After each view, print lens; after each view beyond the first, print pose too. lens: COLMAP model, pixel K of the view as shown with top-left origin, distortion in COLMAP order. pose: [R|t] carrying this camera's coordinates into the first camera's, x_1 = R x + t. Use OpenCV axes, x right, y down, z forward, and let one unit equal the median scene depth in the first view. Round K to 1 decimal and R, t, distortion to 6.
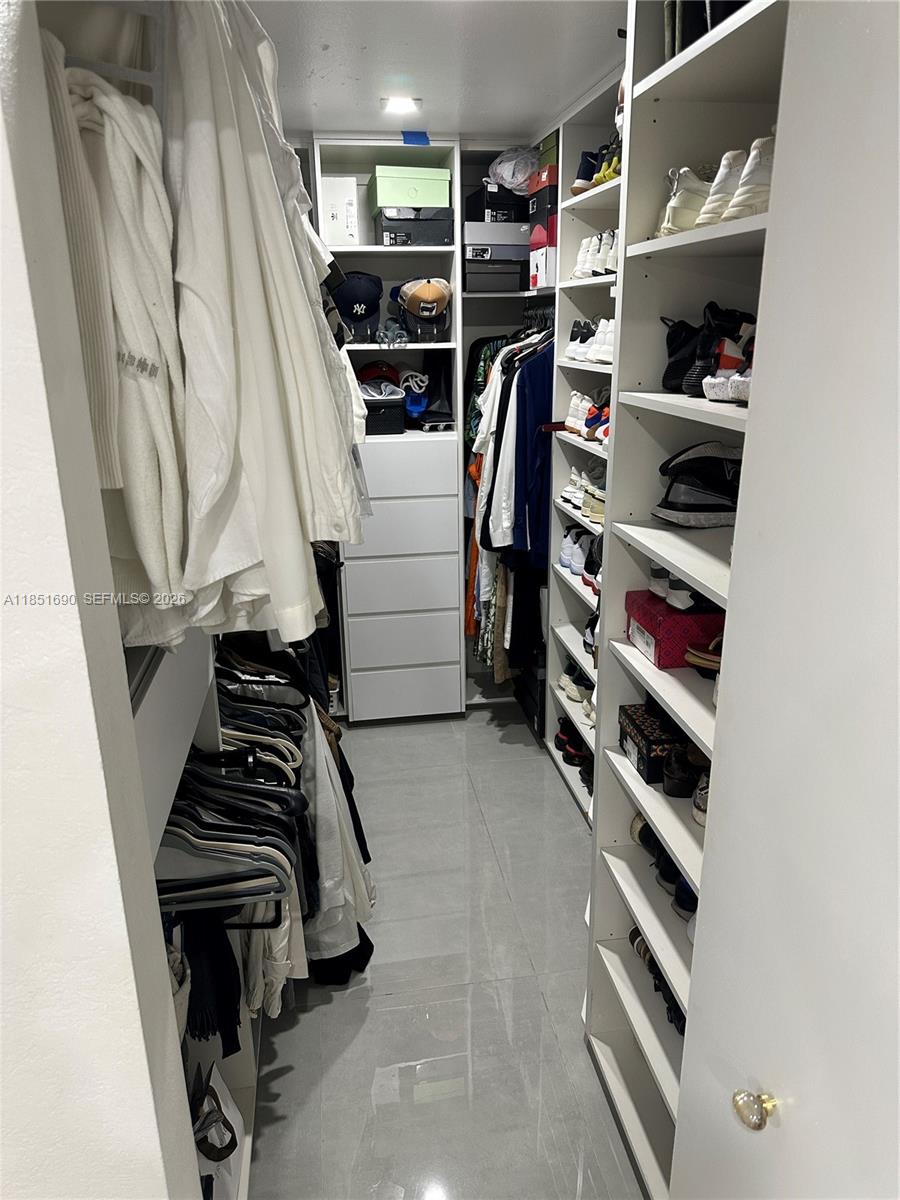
lens RADIAL K [[841.7, 0, 453.8], [0, 841.7, 600.3], [0, 0, 1]] dist [0.183760, -0.370266]
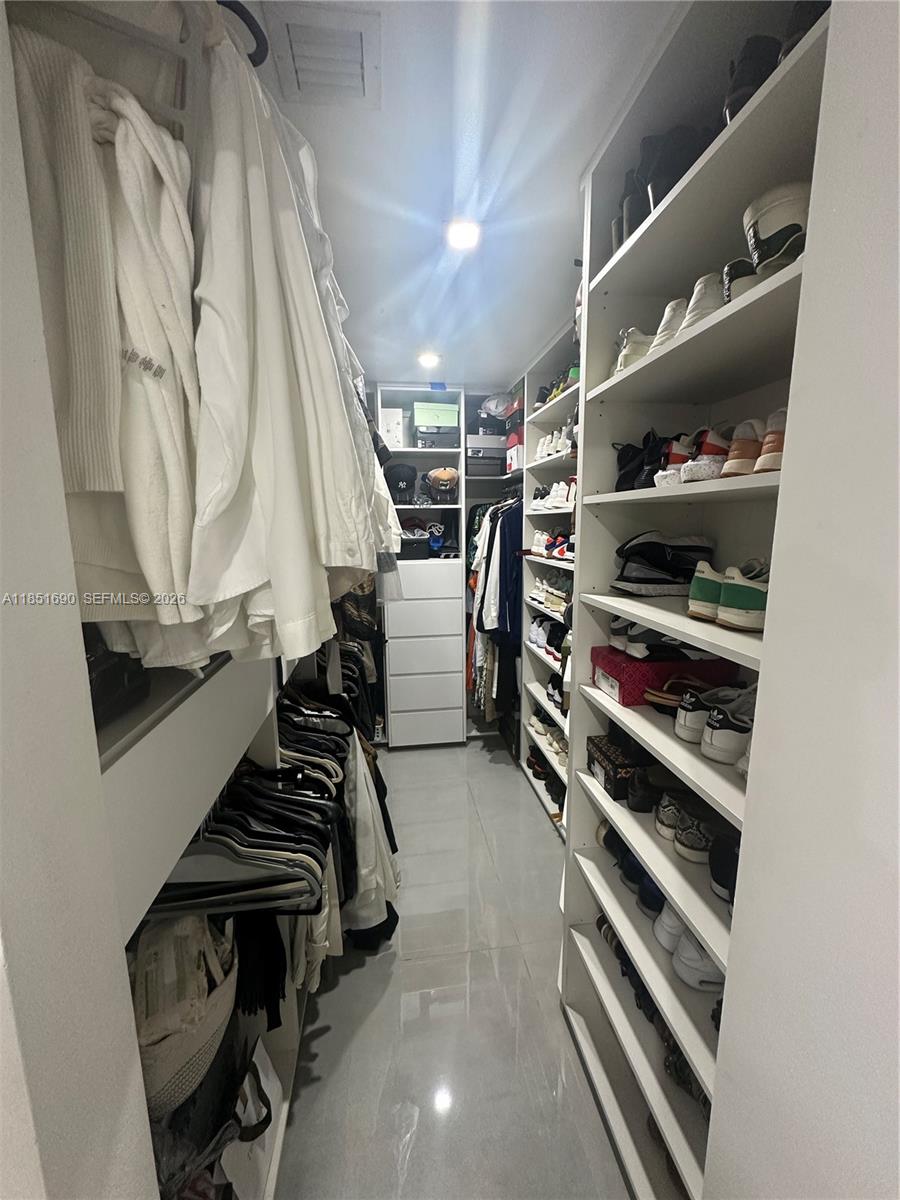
lens RADIAL K [[480.0, 0, 450.0], [0, 480.0, 600.0], [0, 0, 1]] dist [-0.002134, -0.000475]
pose [[0.999822, 0.006542, -0.017694, -0.002679], [-0.009215, 0.987793, -0.155502, 0.030024], [0.016461, 0.155637, 0.987677, 0.210866]]
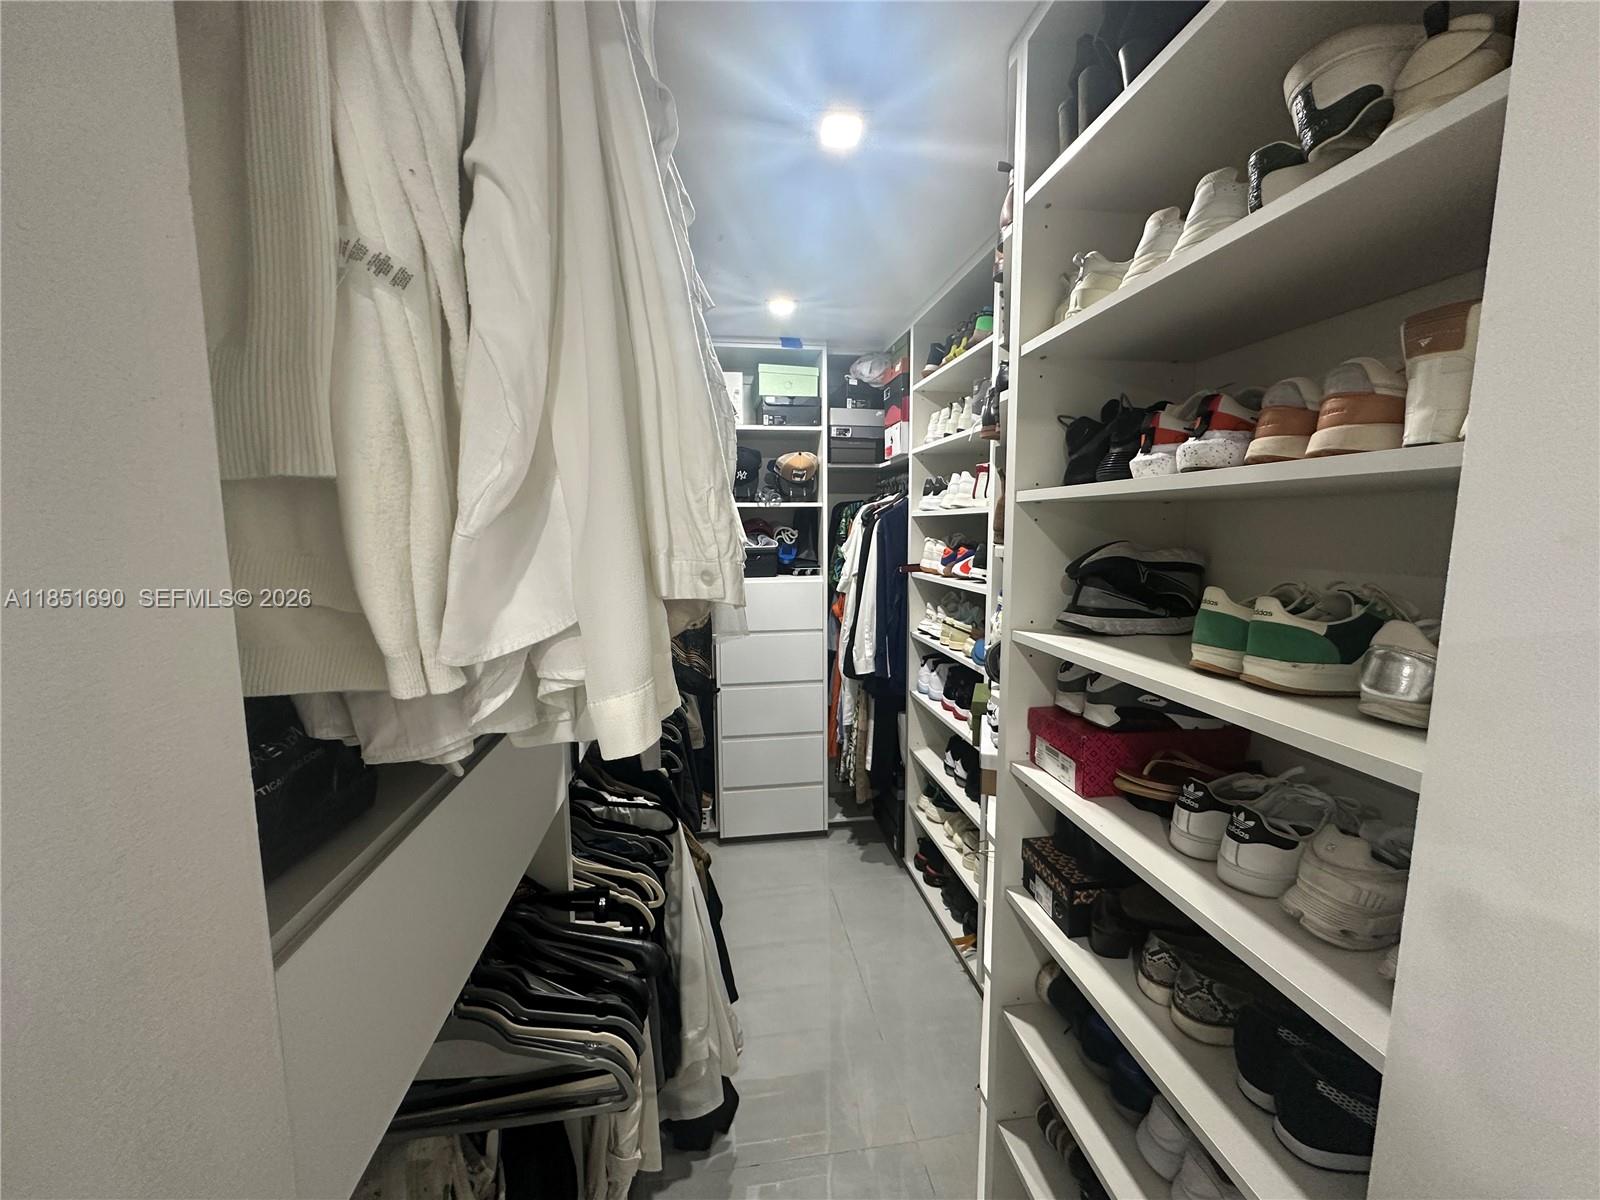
lens RADIAL K [[640.1, 0, 801.7], [0, 640.1, 601.6], [0, 0, 1]] dist [-0.002134, -0.000475]
pose [[0.999936, 0.008626, -0.007370, -0.029949], [-0.009910, 0.980323, -0.197152, 0.013271], [0.005524, 0.197212, 0.980345, 0.257602]]
